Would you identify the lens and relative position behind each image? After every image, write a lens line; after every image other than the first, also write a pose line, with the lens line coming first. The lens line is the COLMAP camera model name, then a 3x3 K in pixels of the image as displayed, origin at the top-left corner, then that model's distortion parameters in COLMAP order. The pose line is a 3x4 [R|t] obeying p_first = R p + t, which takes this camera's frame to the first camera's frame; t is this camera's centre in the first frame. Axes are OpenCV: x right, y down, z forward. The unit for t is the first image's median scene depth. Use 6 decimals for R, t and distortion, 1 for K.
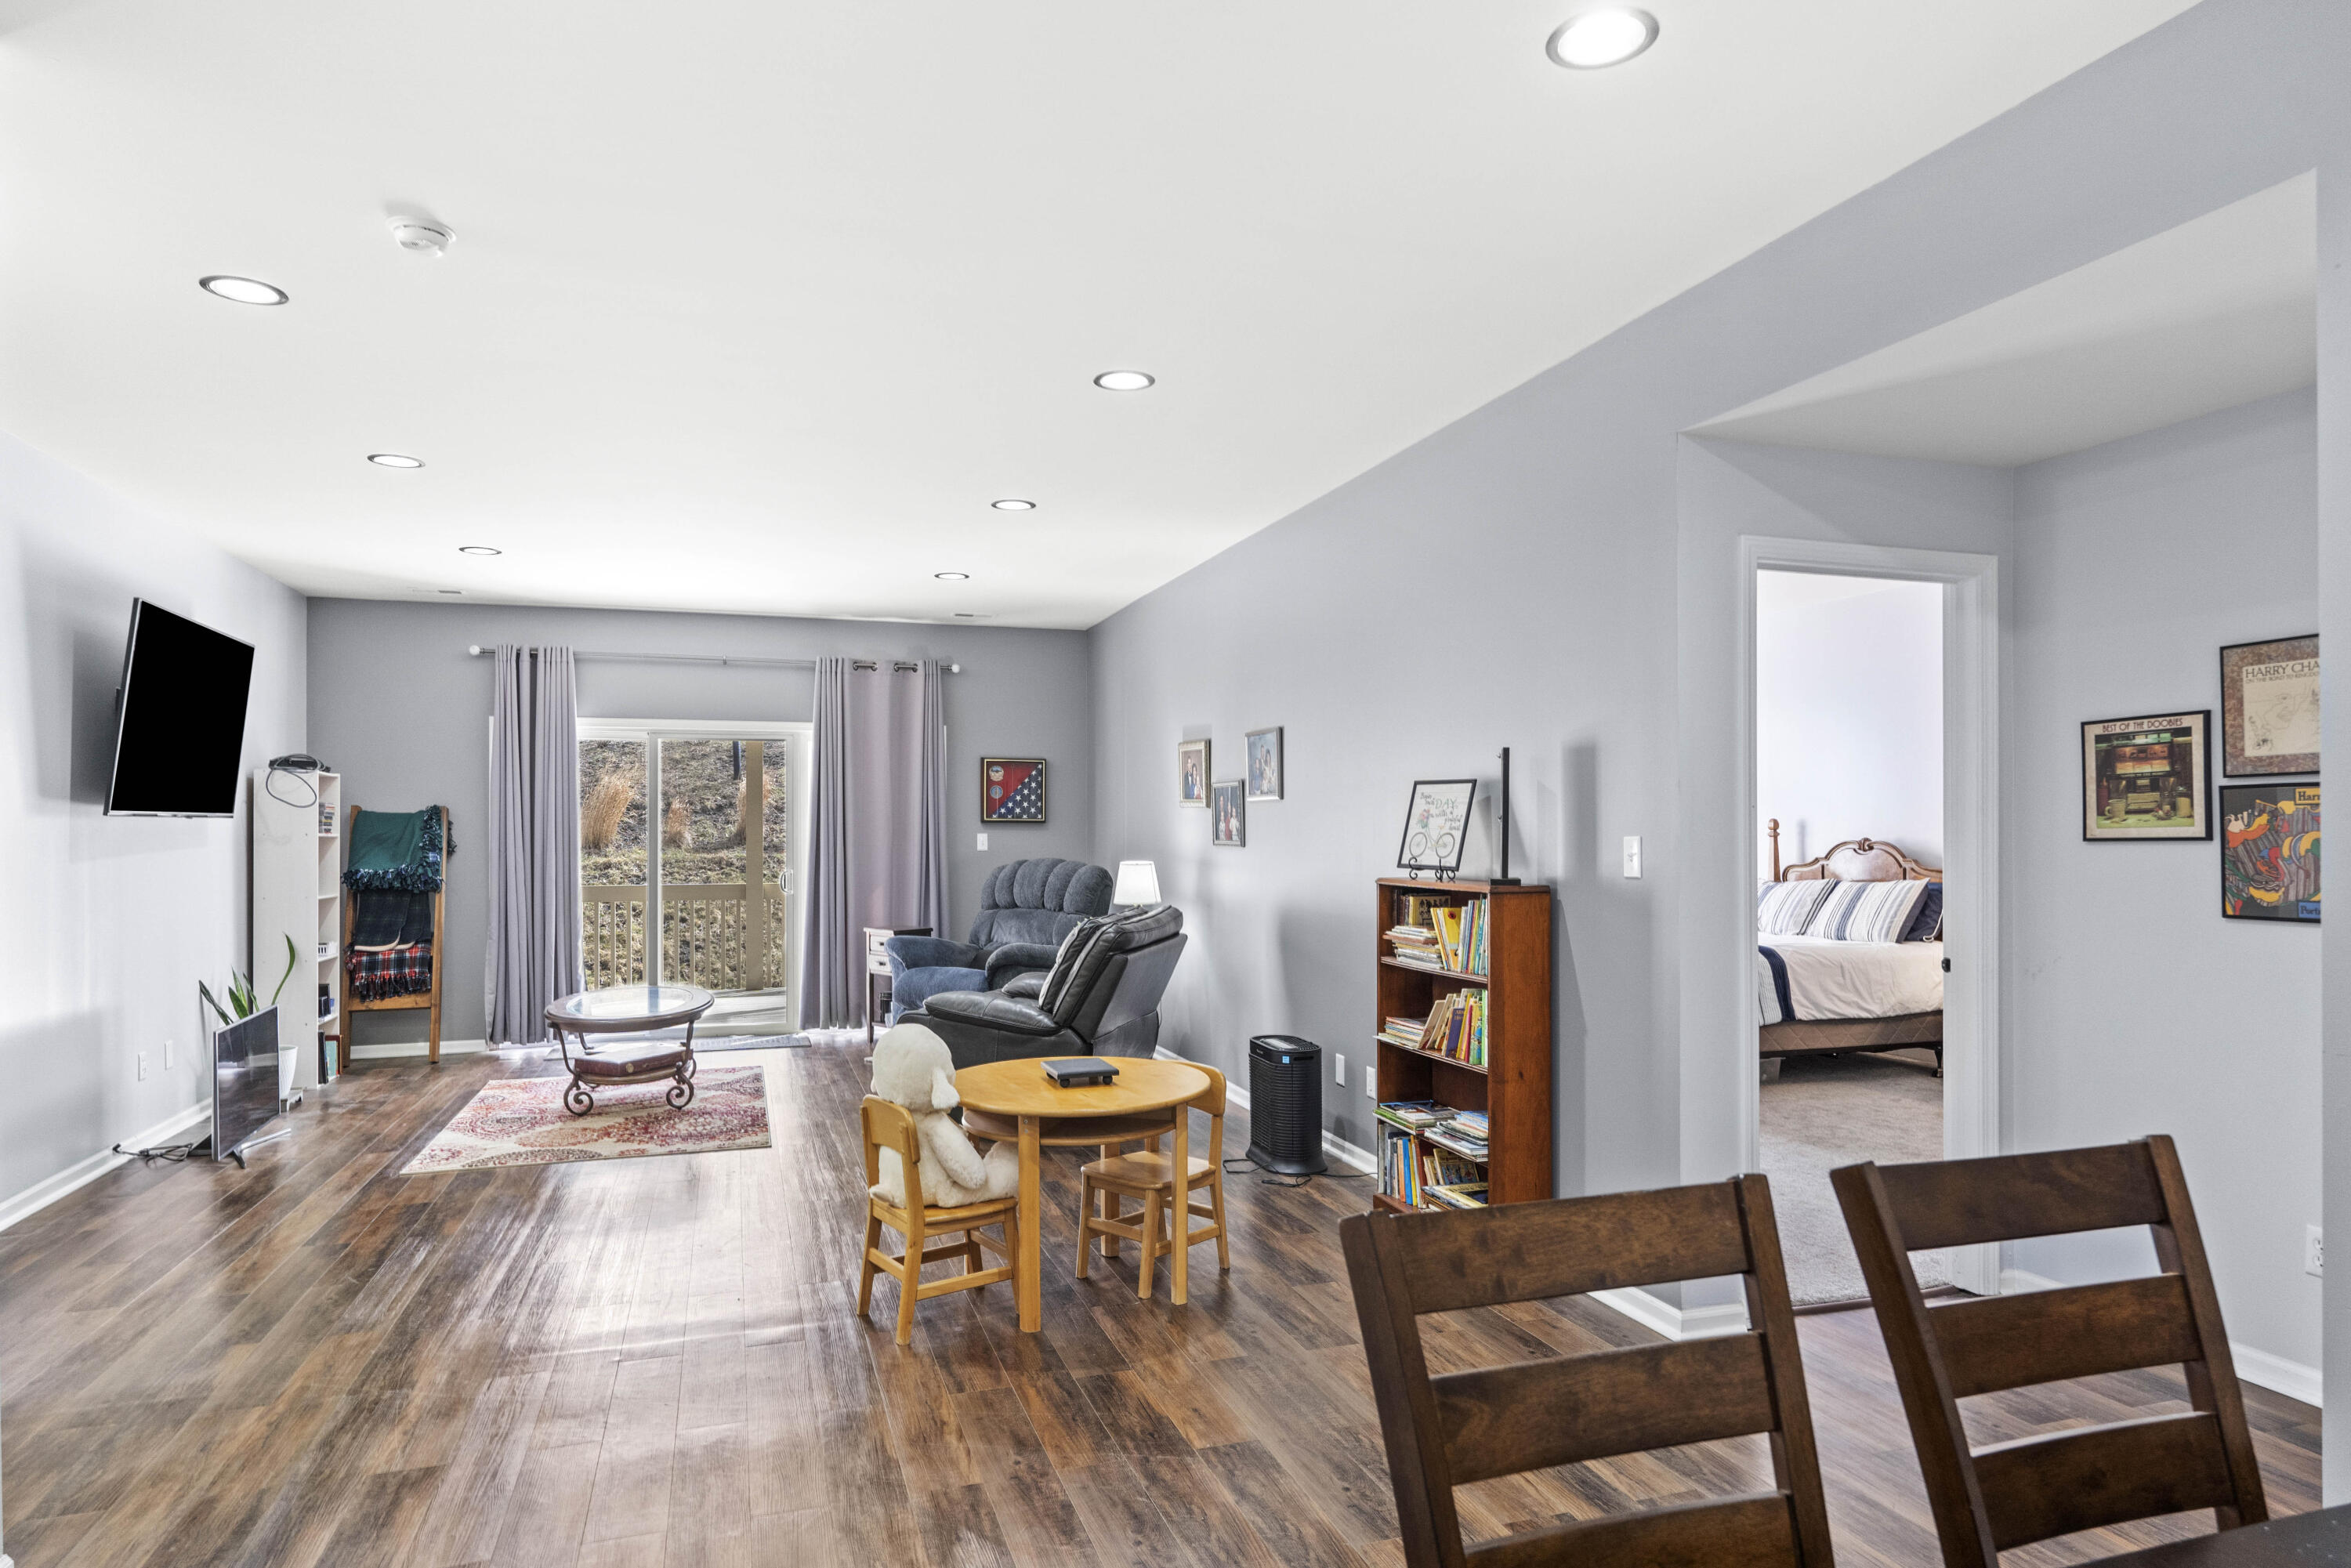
lens RADIAL K [[1337.4, 0, 1178.6], [0, 1337.4, 800.6], [0, 0, 1]] dist [0.000003, -0.000020]
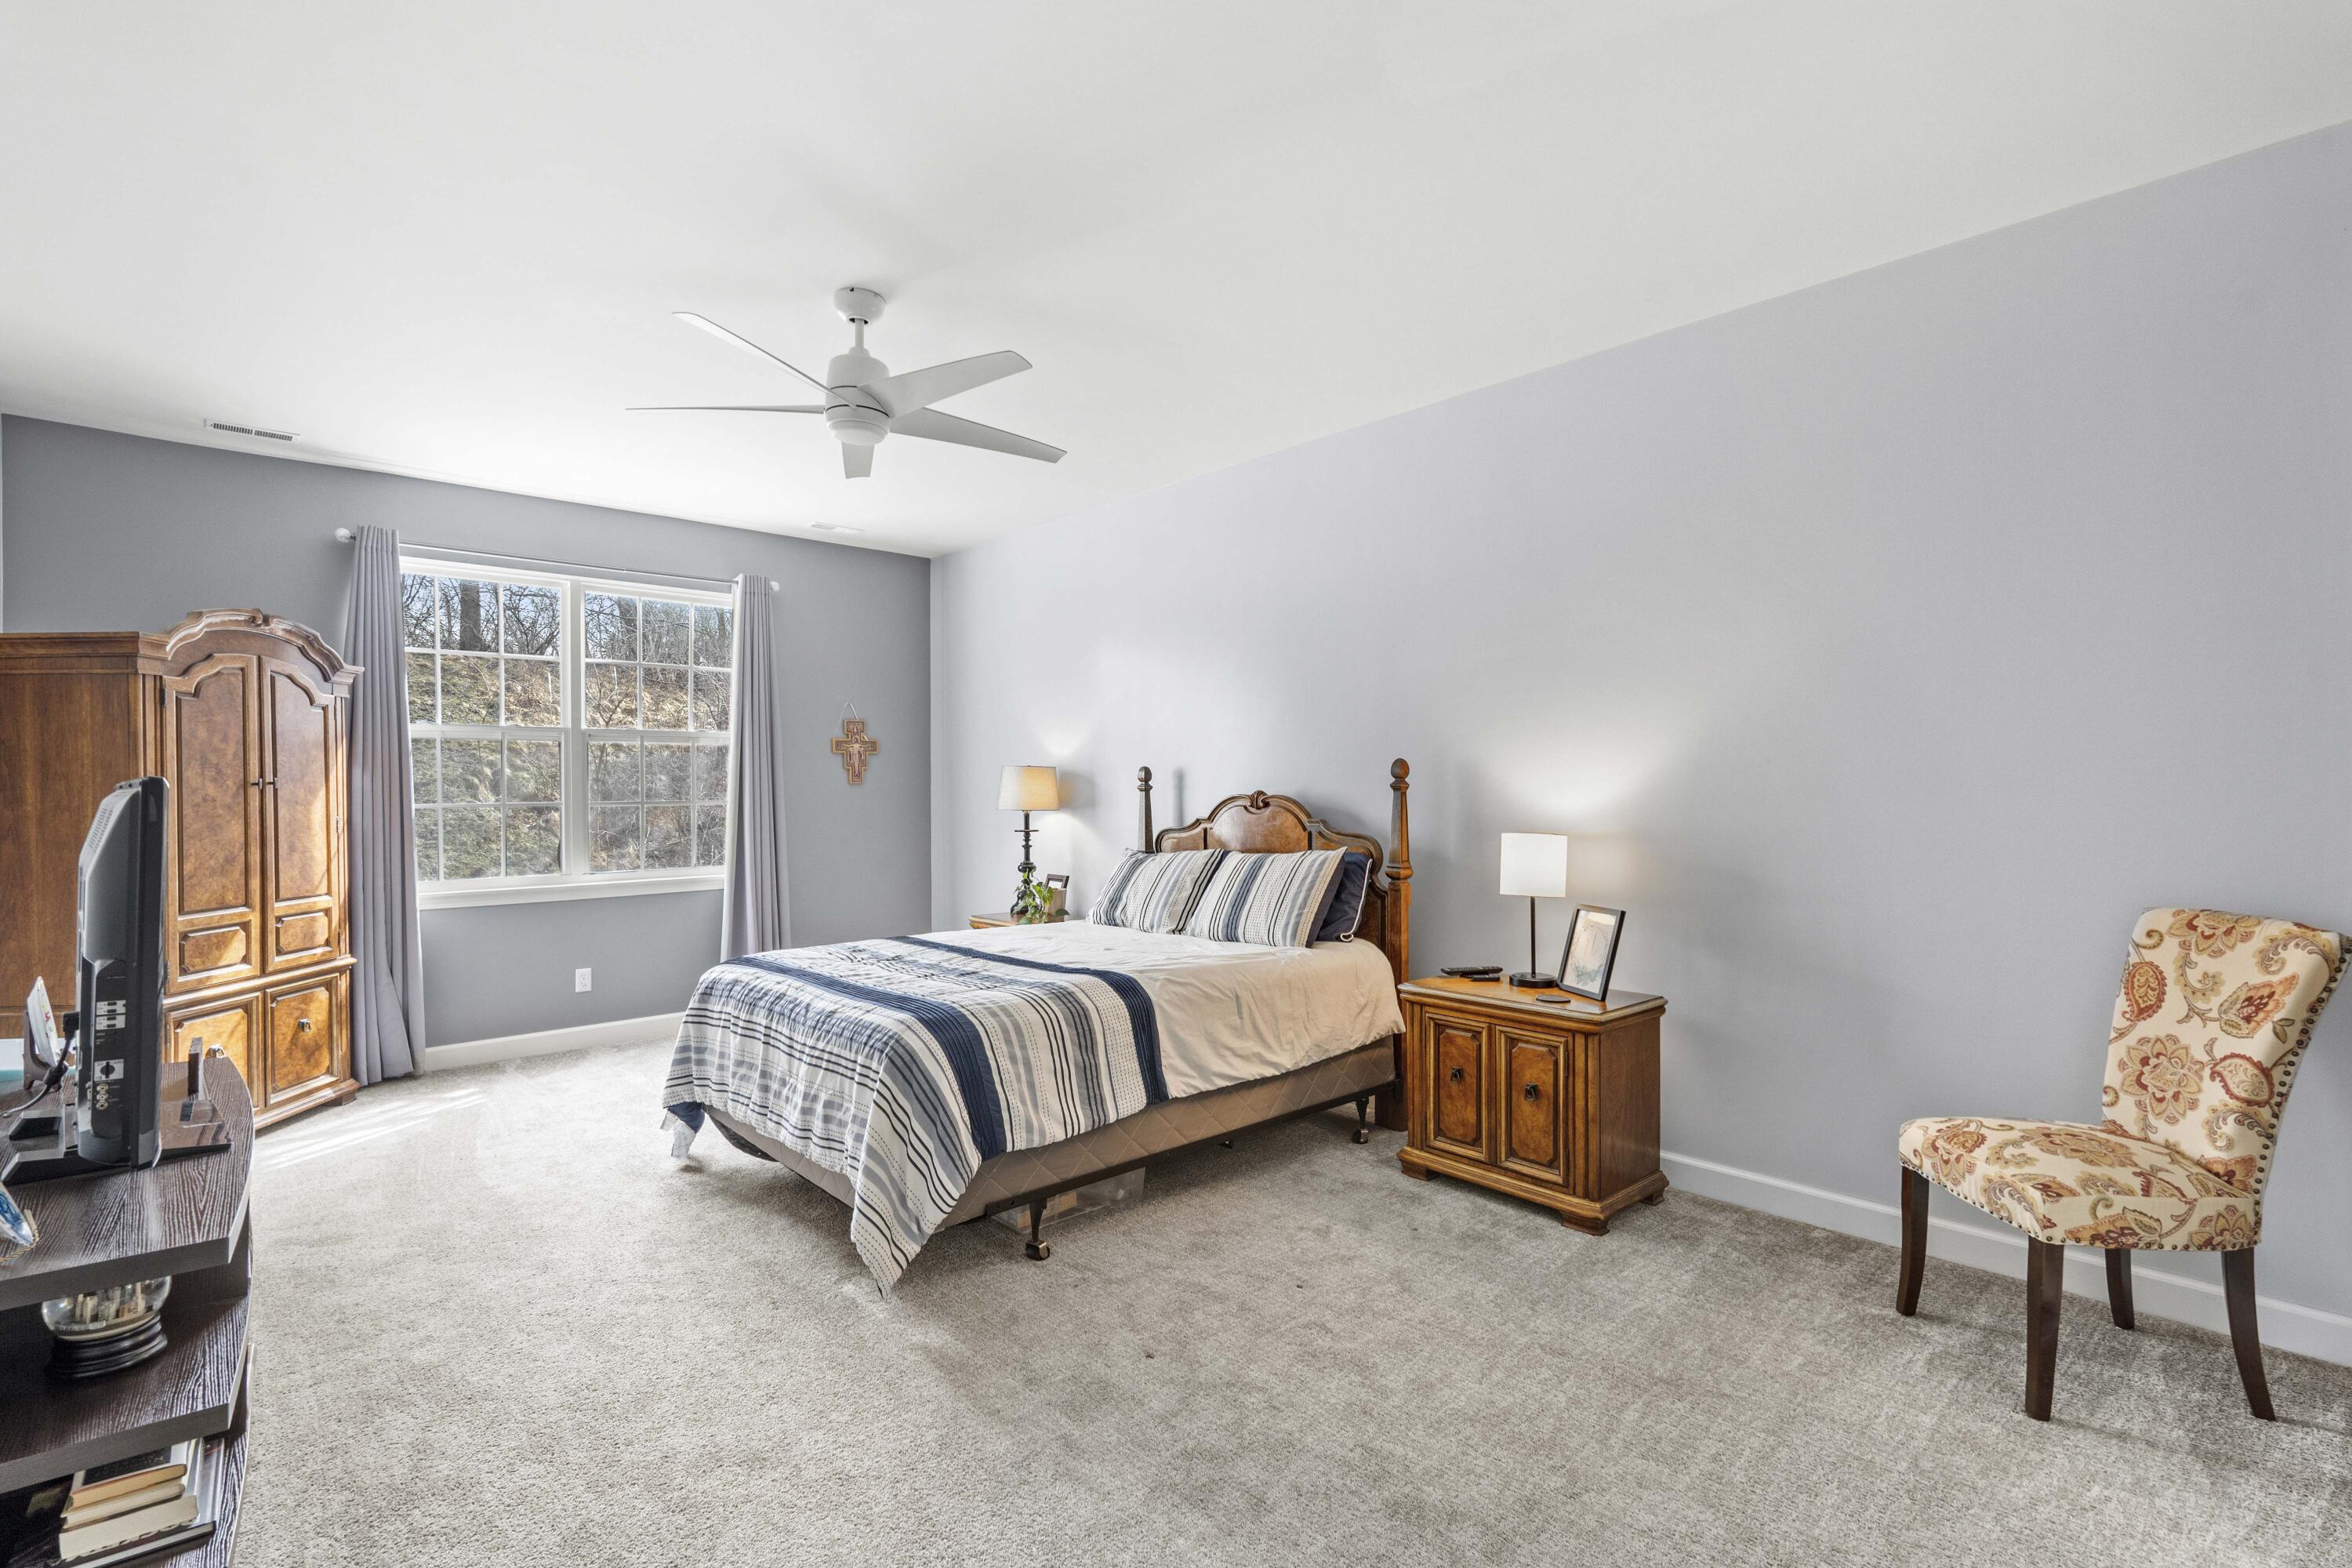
lens RADIAL K [[1068.7, 0, 1168.3], [0, 1068.7, 786.5], [0, 0, 1]] dist [-0.003270, 0.001216]
pose [[0.911107, -0.003503, 0.412155, 0.246938], [-0.002542, 0.999897, 0.014118, 0.018611], [-0.412162, -0.013910, 0.911004, 0.528828]]
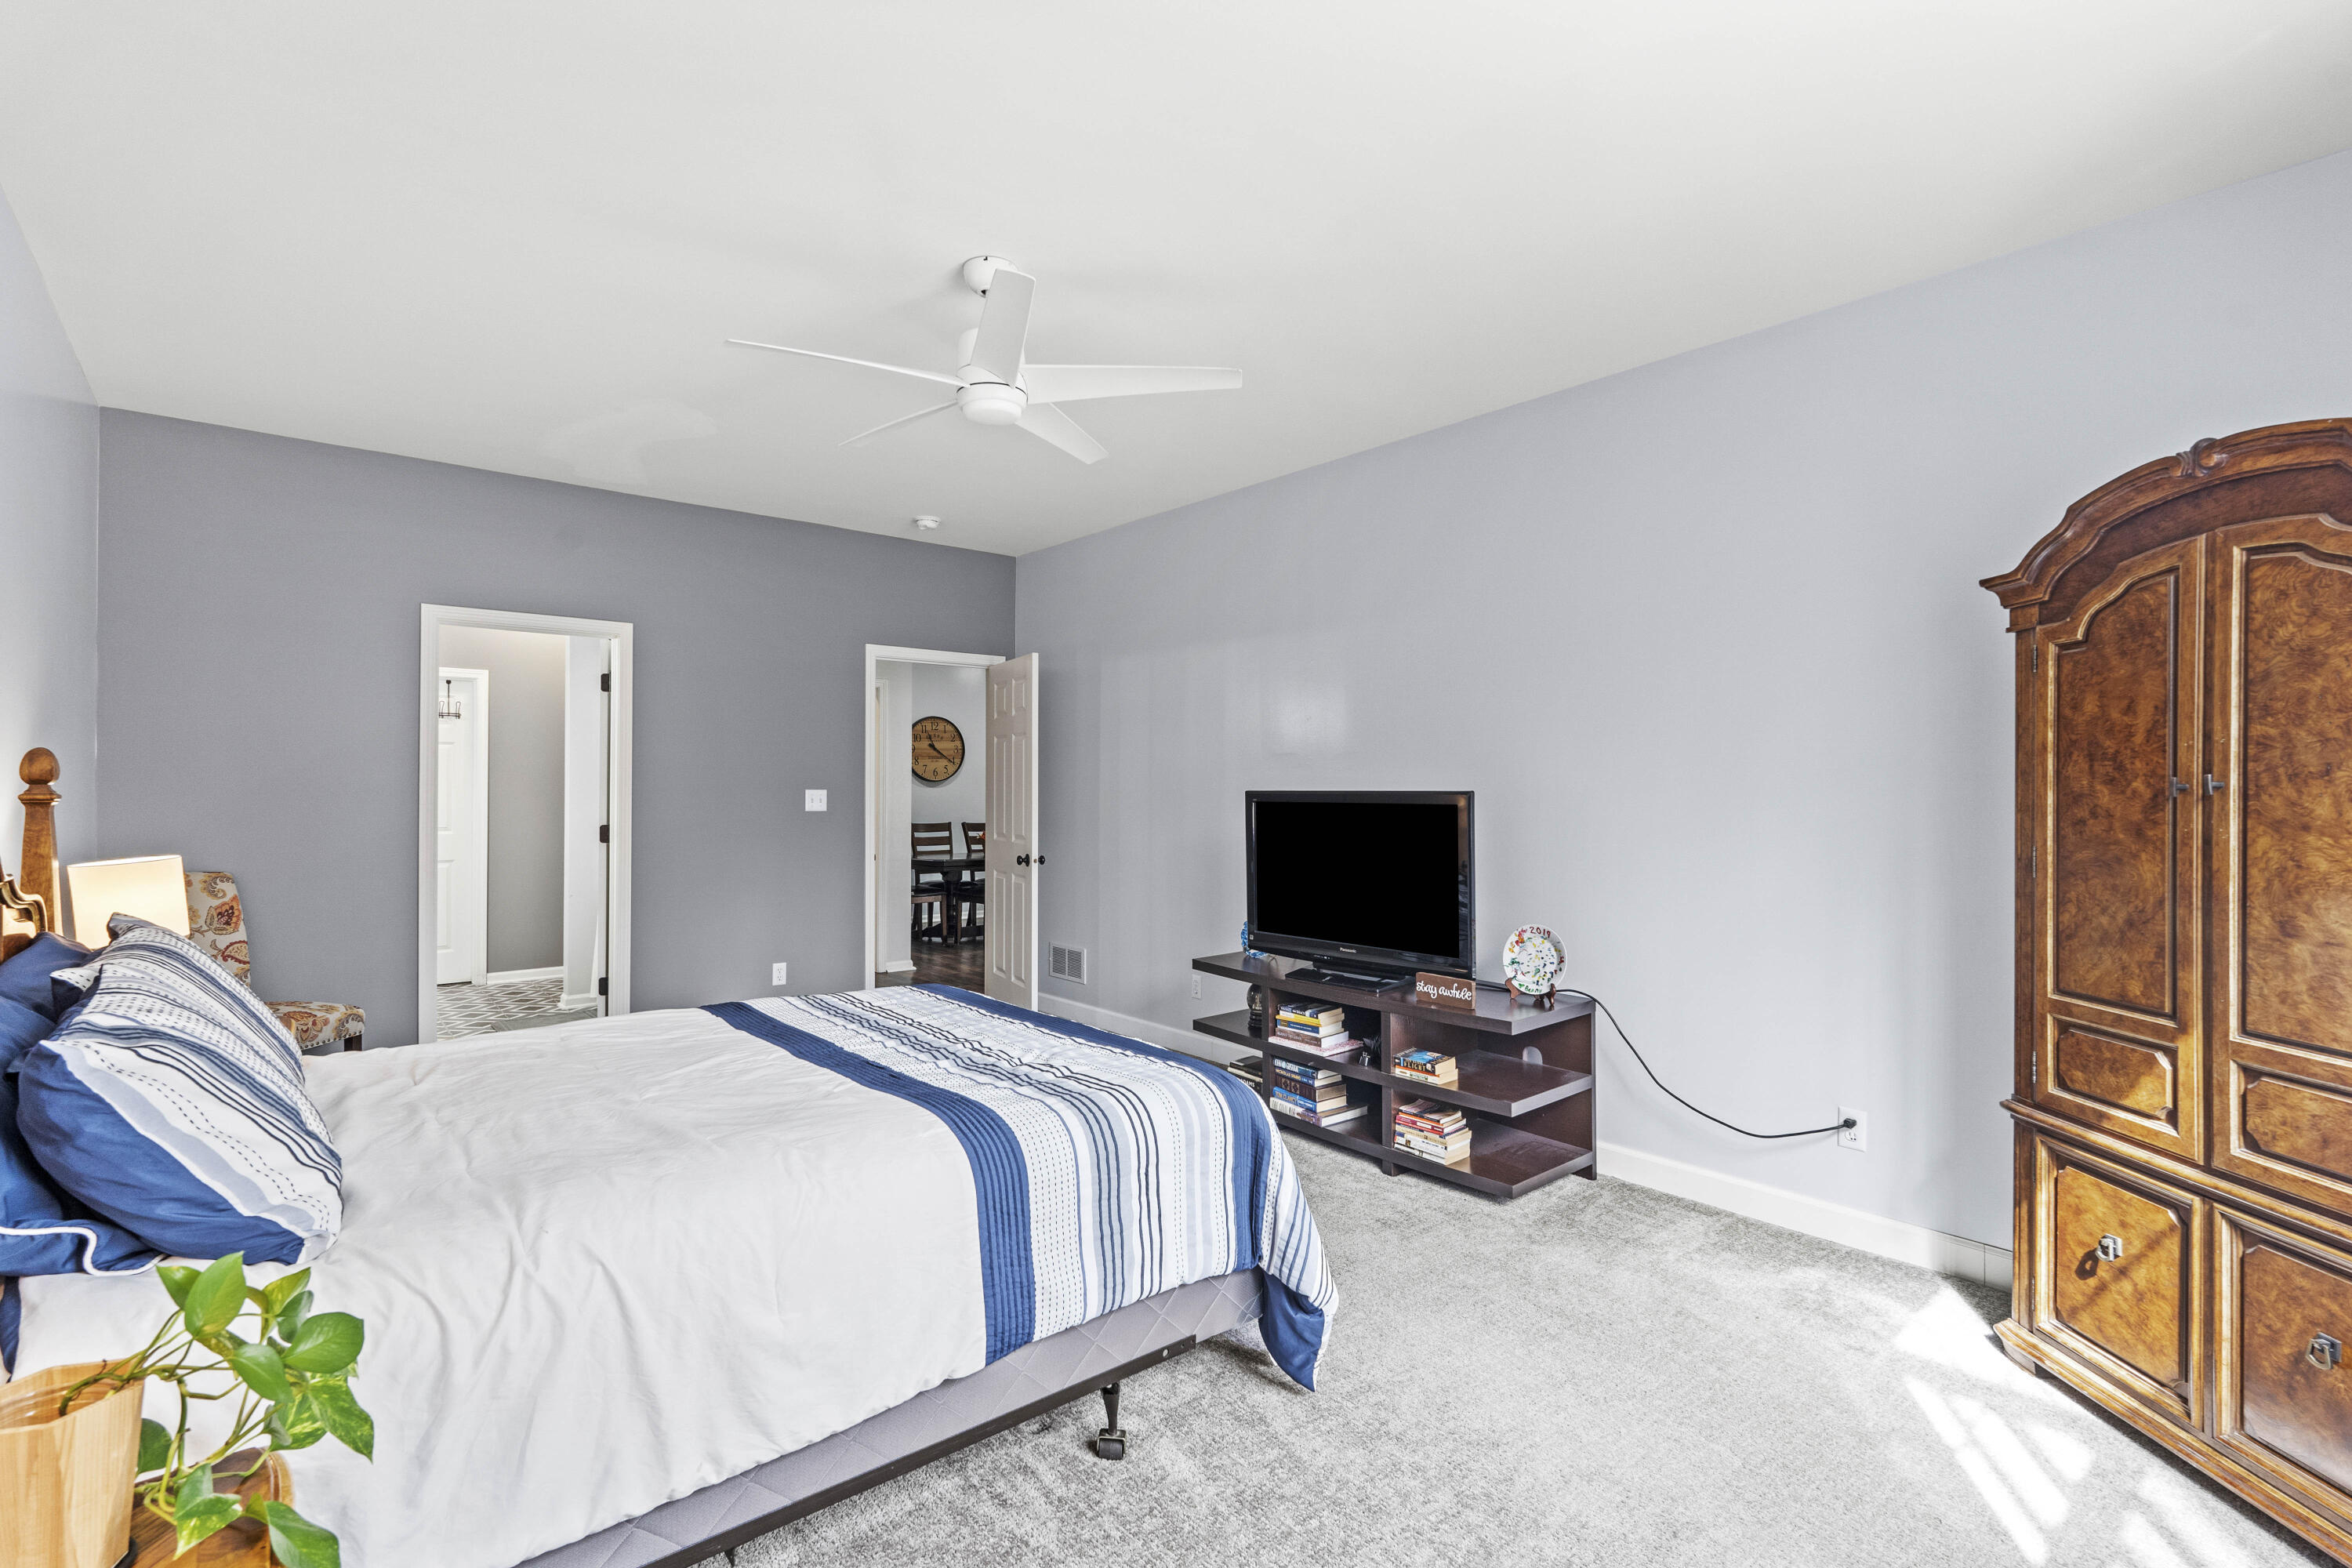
lens RADIAL K [[1068.7, 0, 1177.4], [0, 1068.7, 793.9], [0, 0, 1]] dist [-0.003270, 0.001216]
pose [[-0.925181, 0.000513, -0.379525, 0.402951], [0.005954, 0.999896, -0.013162, 0.030417], [0.379479, -0.014437, -0.925088, 1.396908]]
